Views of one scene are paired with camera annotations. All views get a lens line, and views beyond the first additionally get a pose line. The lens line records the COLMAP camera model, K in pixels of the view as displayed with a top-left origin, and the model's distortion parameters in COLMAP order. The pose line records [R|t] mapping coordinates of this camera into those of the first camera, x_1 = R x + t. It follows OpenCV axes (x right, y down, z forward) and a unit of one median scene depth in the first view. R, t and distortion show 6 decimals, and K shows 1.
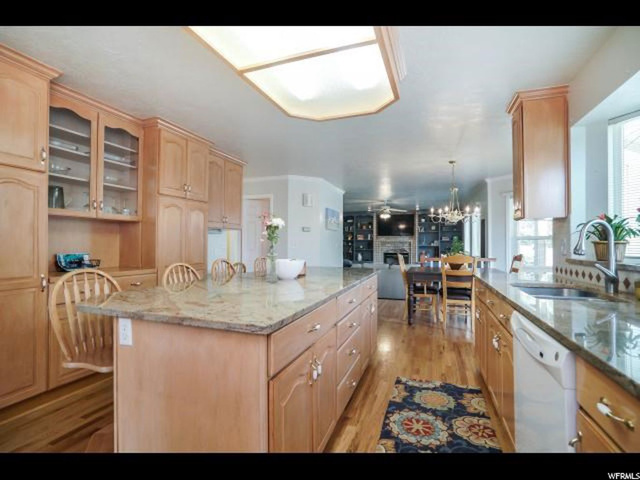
lens RADIAL K [[321.5, 0, 318.6], [0, 321.5, 237.2], [0, 0, 1]] dist [-0.003530, -0.000266]
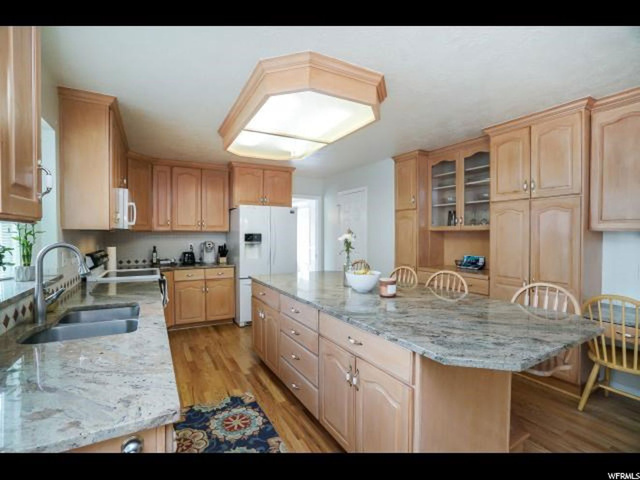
lens RADIAL K [[303.2, 0, 314.4], [0, 303.2, 237.9], [0, 0, 1]] dist [-0.019495, -0.000066]
pose [[-0.672048, 0.008351, -0.740460, 0.808168], [0.019924, 0.999778, -0.006808, -0.037614], [0.740239, -0.019329, -0.672066, 1.727296]]
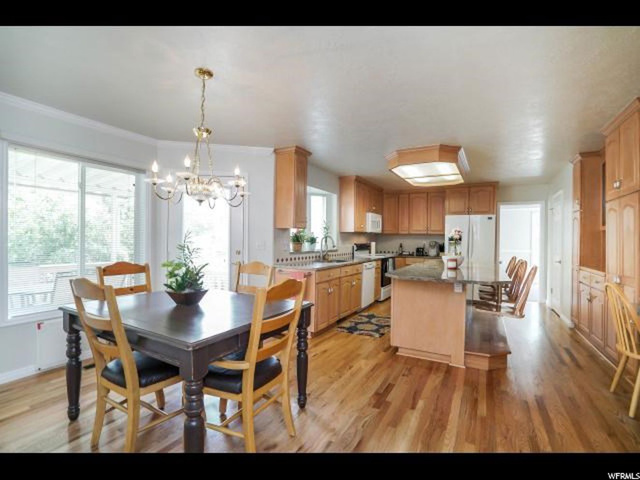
lens RADIAL K [[303.2, 0, 317.3], [0, 303.2, 239.4], [0, 0, 1]] dist [-0.019495, -0.000066]
pose [[-0.984659, -0.018329, 0.173527, 0.368010], [-0.022696, 0.999473, -0.023219, 0.036484], [-0.173010, -0.026802, -0.984555, 2.992277]]
